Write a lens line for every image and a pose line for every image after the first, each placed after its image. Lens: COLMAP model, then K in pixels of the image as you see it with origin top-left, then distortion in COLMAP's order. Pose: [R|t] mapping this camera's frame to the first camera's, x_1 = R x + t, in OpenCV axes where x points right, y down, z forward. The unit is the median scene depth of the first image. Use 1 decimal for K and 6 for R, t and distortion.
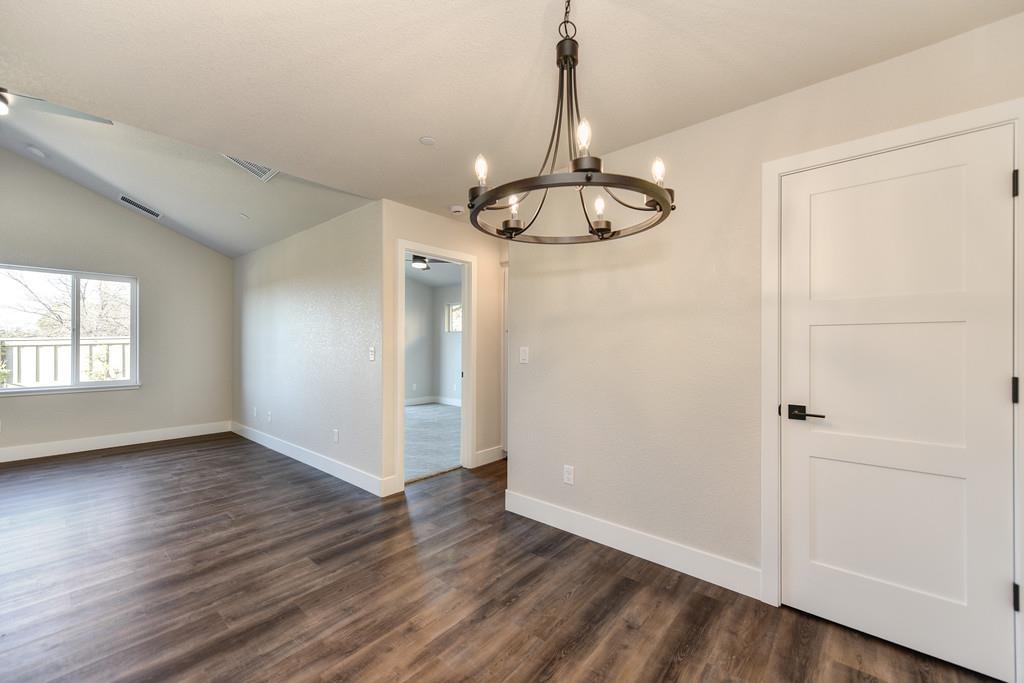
lens RADIAL K [[403.6, 0, 518.0], [0, 403.6, 337.0], [0, 0, 1]] dist [-0.001915, -0.000315]
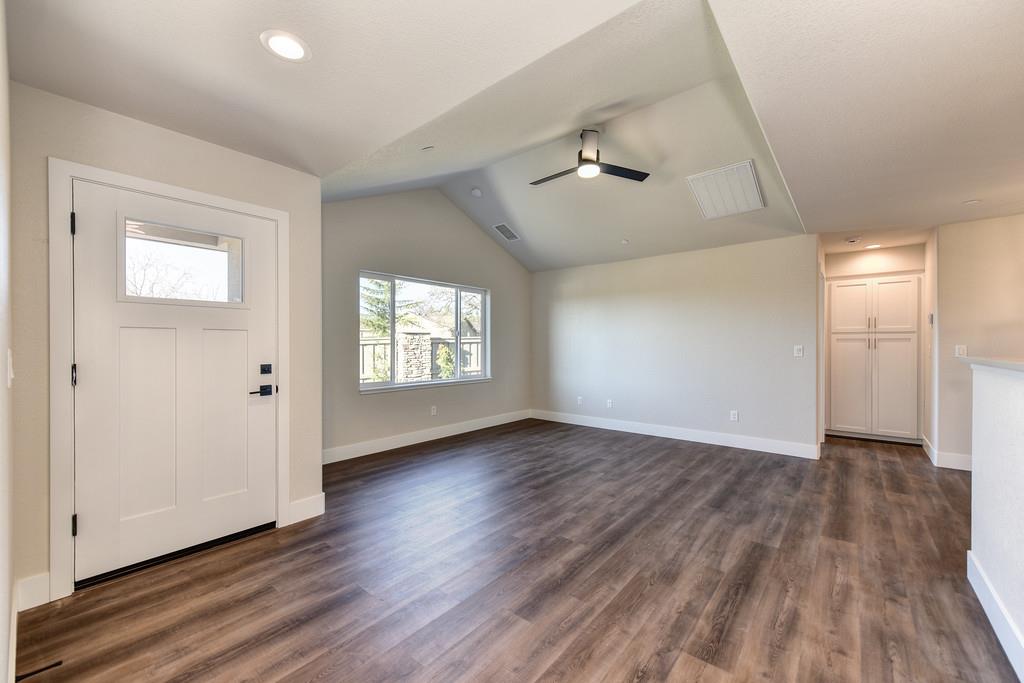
lens RADIAL K [[403.6, 0, 508.2], [0, 403.6, 348.1], [0, 0, 1]] dist [-0.001915, -0.000315]
pose [[0.999781, -0.002066, -0.020833, -1.442308], [0.002782, 0.999405, 0.034393, -0.021554], [0.020749, -0.034443, 0.999191, -0.367504]]
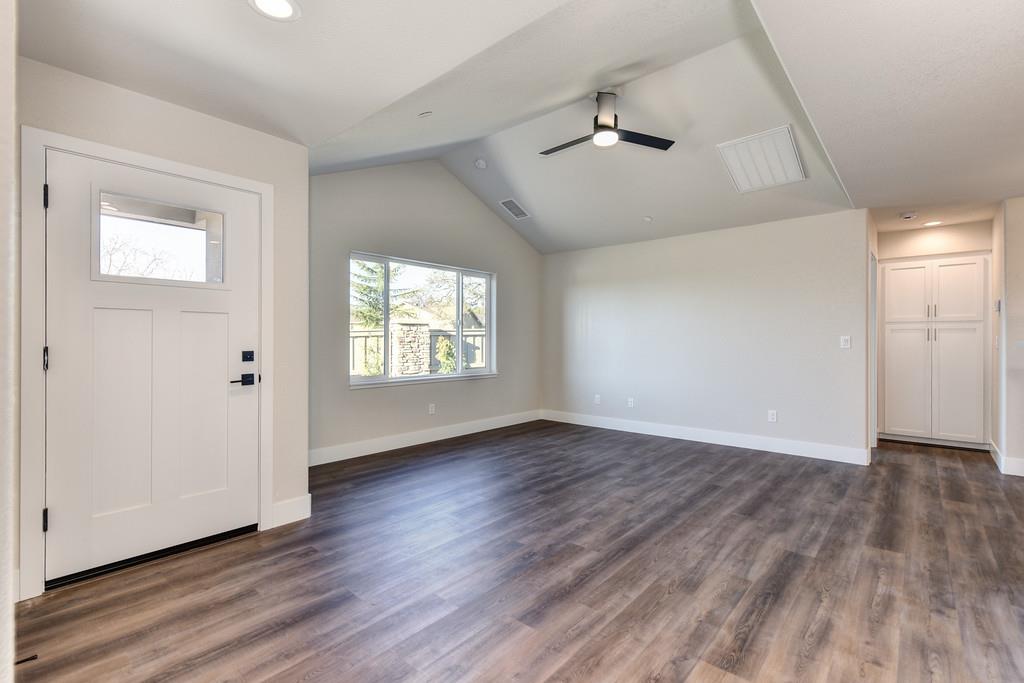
lens RADIAL K [[464.2, 0, 510.4], [0, 464.2, 343.0], [0, 0, 1]] dist [-0.005056, 0.000081]
pose [[0.999237, 0.000064, -0.039060, -1.430309], [0.001098, 0.999557, 0.029736, 0.000398], [0.039045, -0.029756, 0.998794, -0.402768]]
